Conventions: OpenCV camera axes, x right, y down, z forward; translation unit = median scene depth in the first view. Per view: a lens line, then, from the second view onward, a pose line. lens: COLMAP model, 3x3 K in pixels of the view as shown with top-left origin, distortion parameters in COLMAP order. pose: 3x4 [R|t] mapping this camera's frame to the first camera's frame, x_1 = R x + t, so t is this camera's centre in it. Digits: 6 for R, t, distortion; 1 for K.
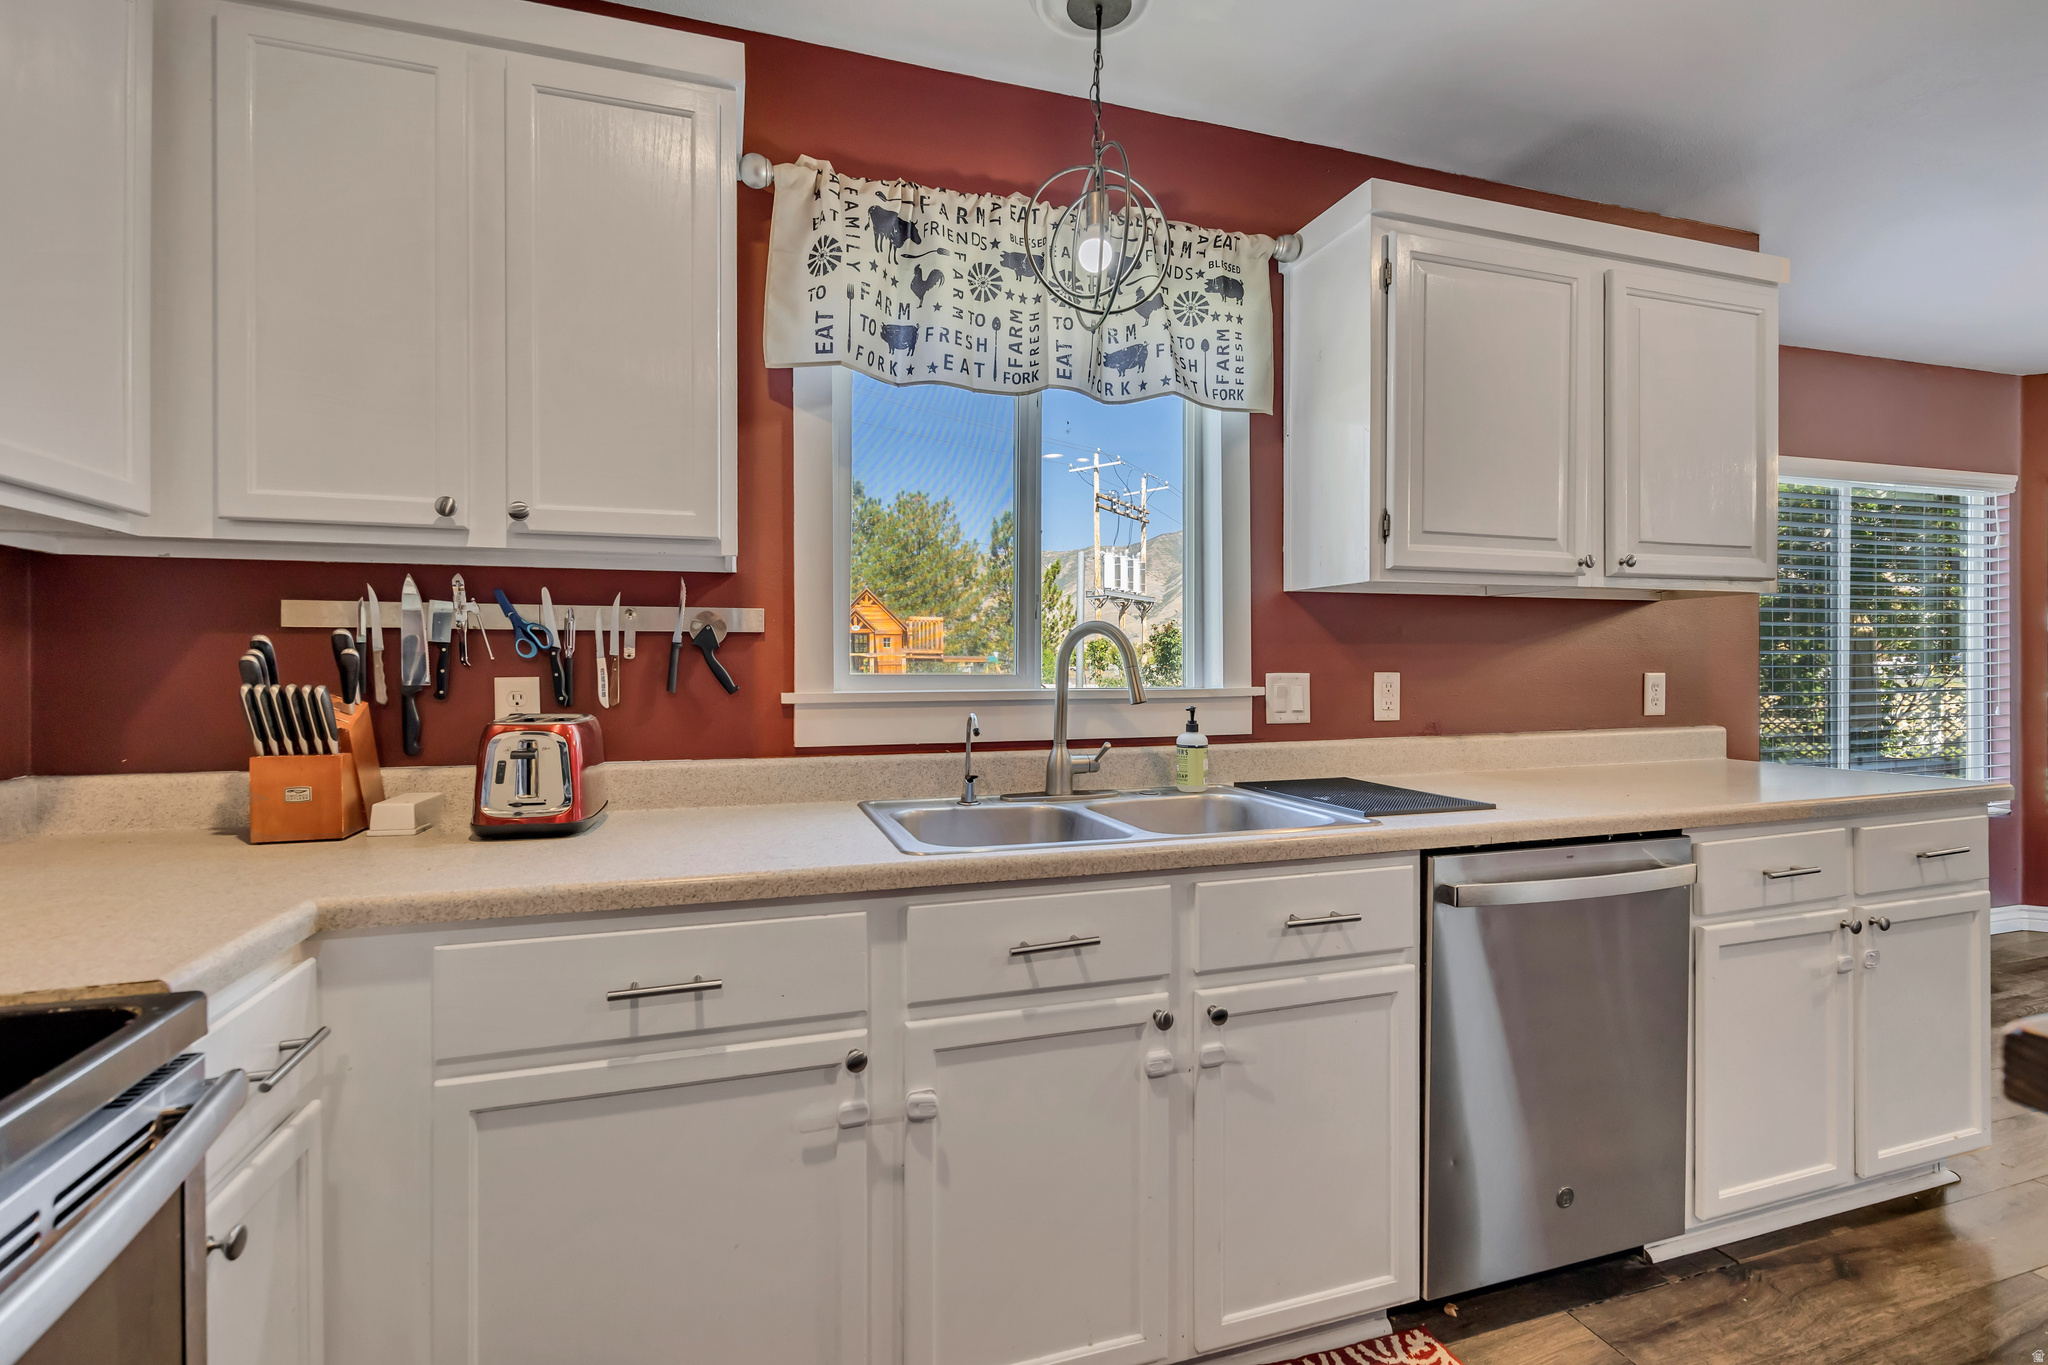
lens RADIAL K [[935.8, 0, 1022.8], [0, 935.8, 664.8], [0, 0, 1]] dist [-0.000735, -0.001008]
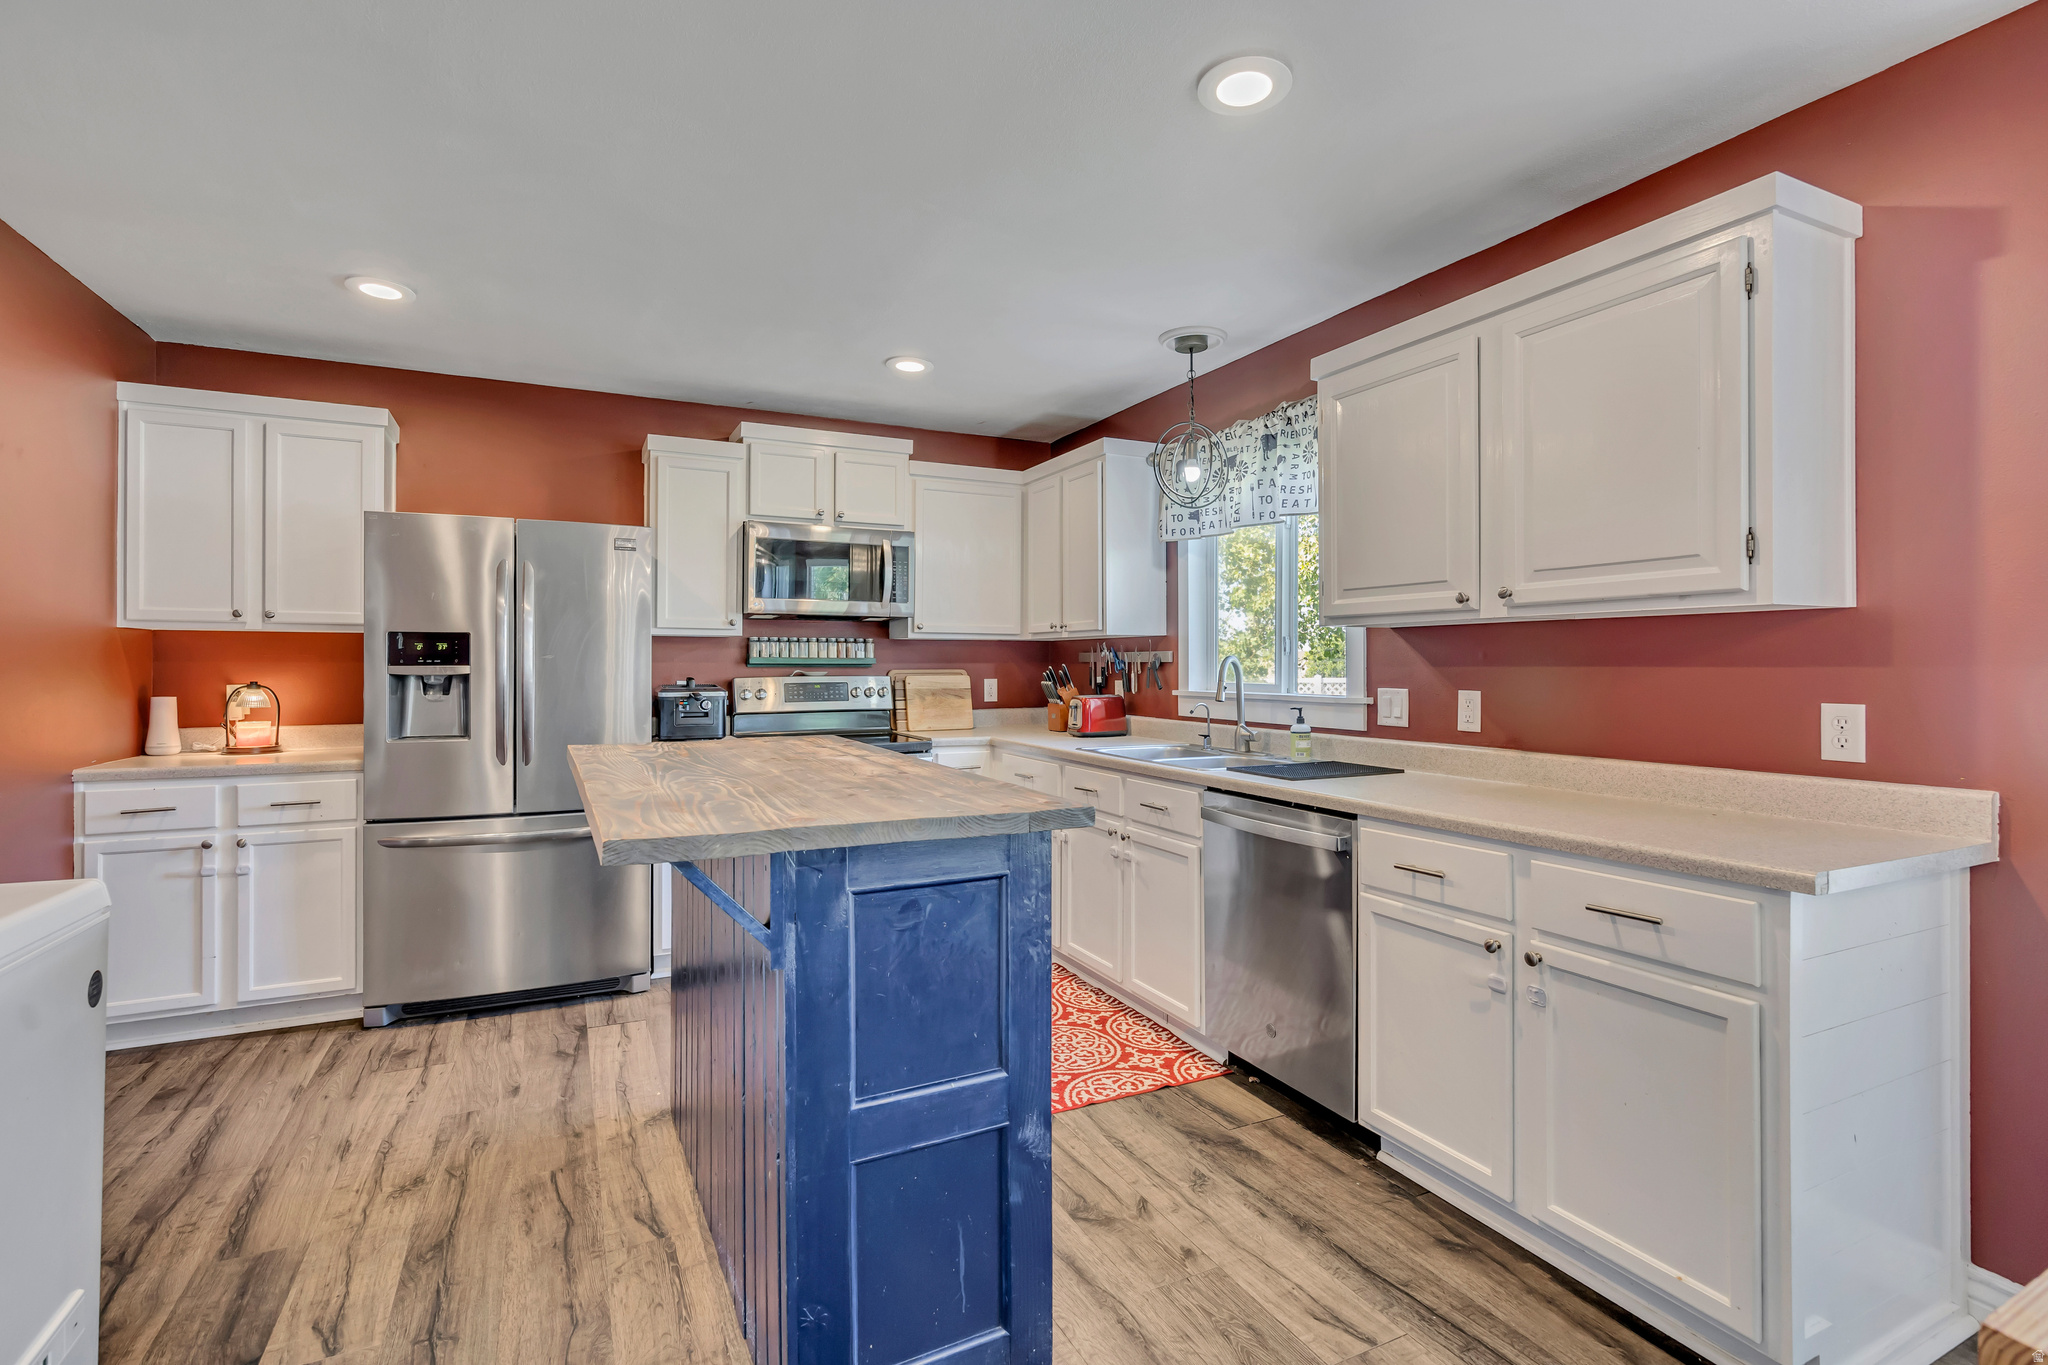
lens RADIAL K [[935.8, 0, 1018.5], [0, 935.8, 660.5], [0, 0, 1]] dist [-0.000735, -0.001008]
pose [[0.145969, -0.000994, -0.989289, 1.862140], [0.001596, 0.999998, -0.000770, -0.037813], [0.989288, -0.001467, 0.145970, 0.330209]]
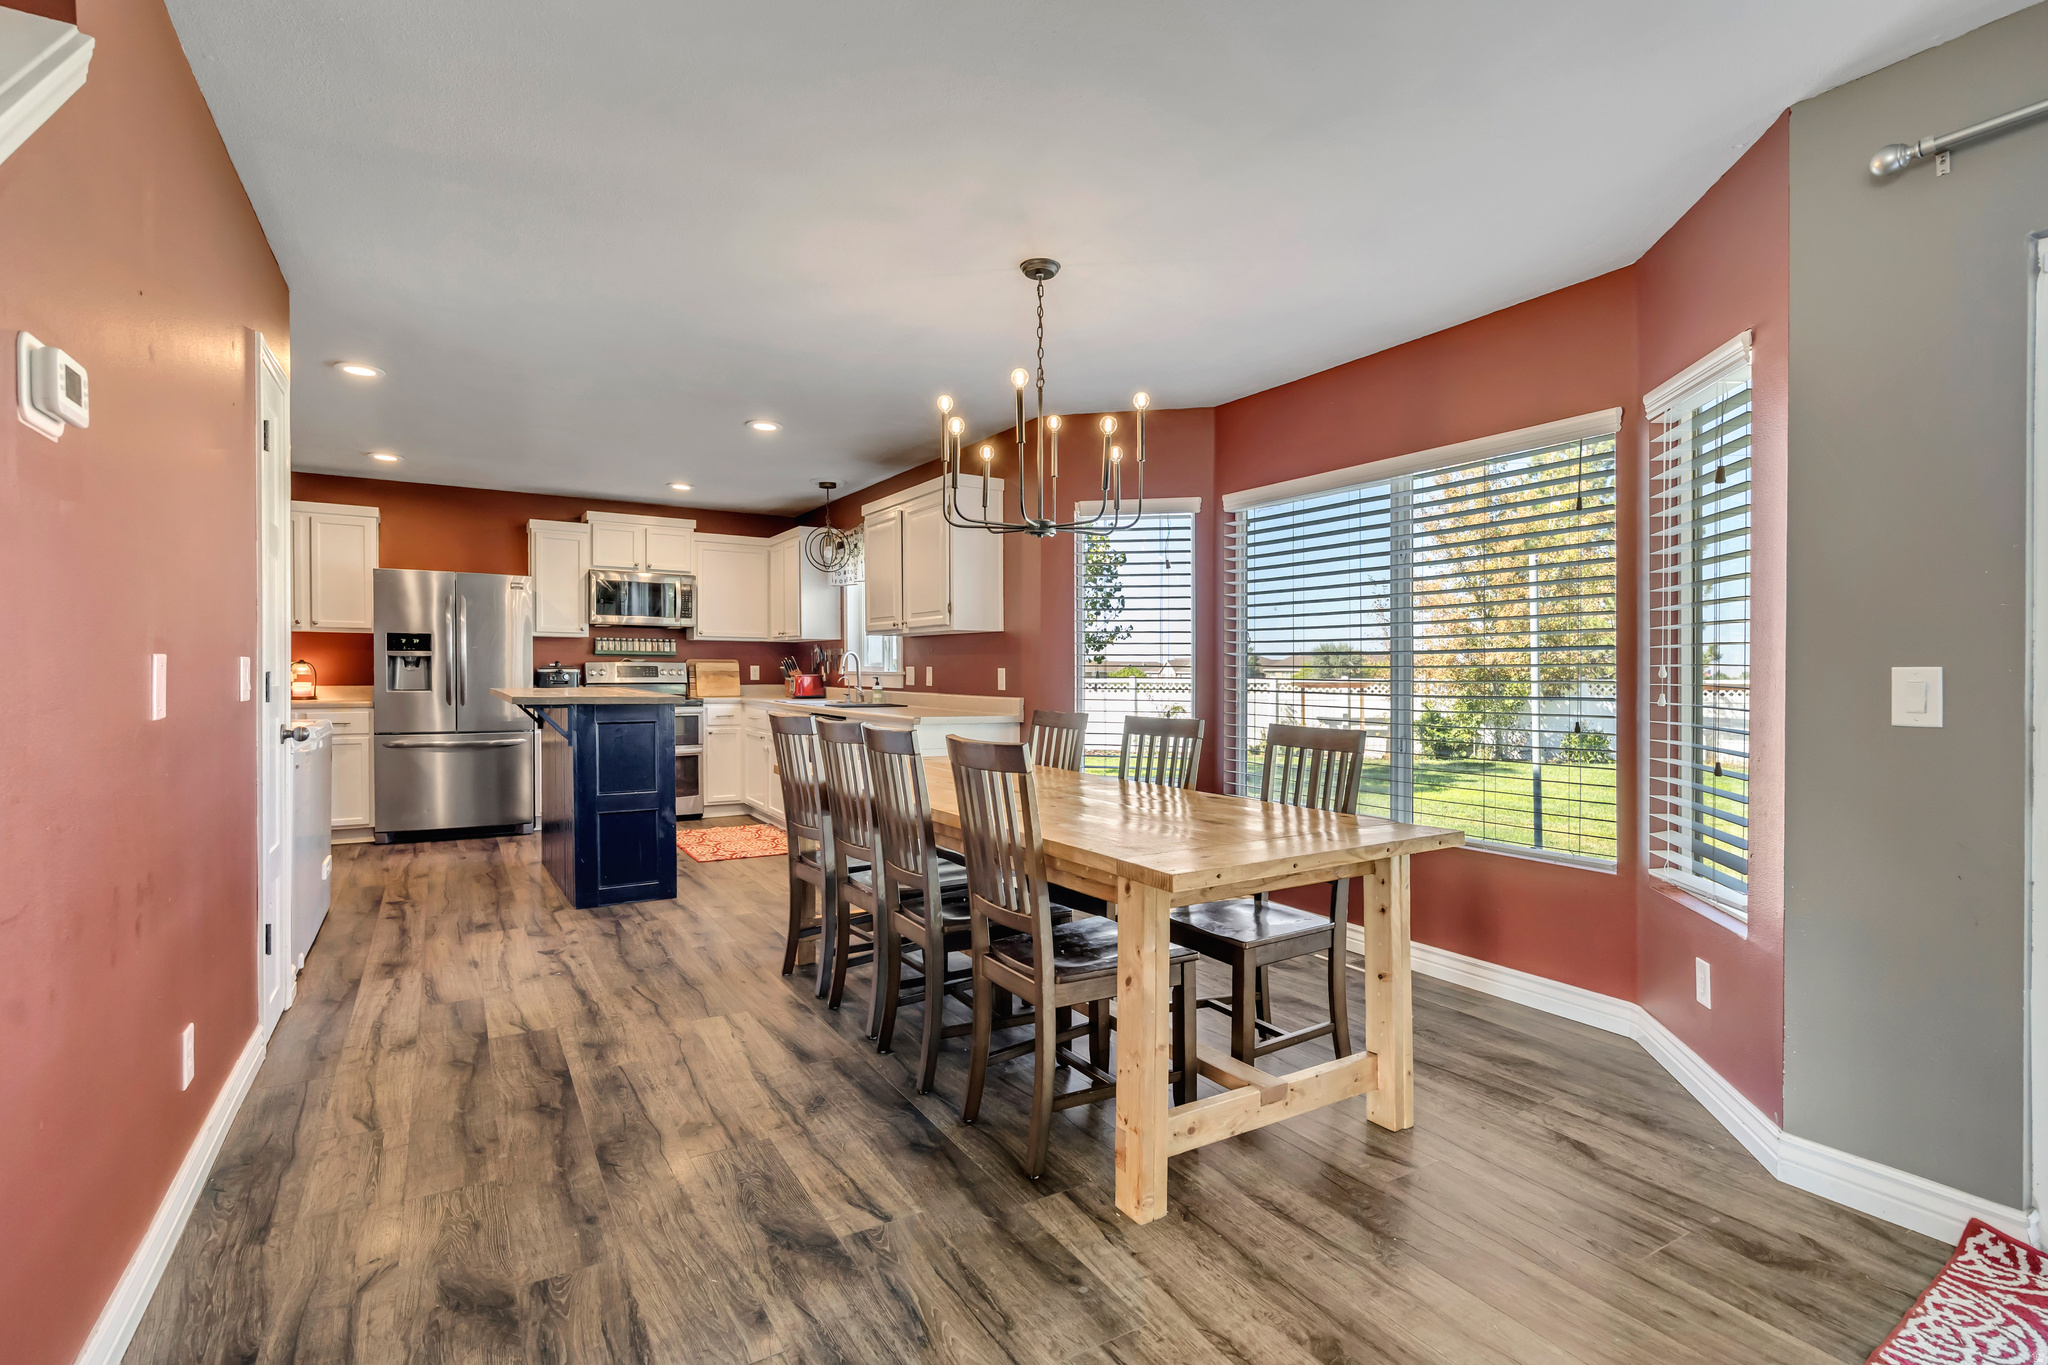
lens RADIAL K [[935.8, 0, 1003.4], [0, 935.8, 697.5], [0, 0, 1]] dist [-0.000735, -0.001008]
pose [[0.221257, 0.035249, -0.974578, 3.636479], [-0.007176, 0.999378, 0.034516, 0.002348], [0.975189, -0.000644, 0.221373, 0.803431]]
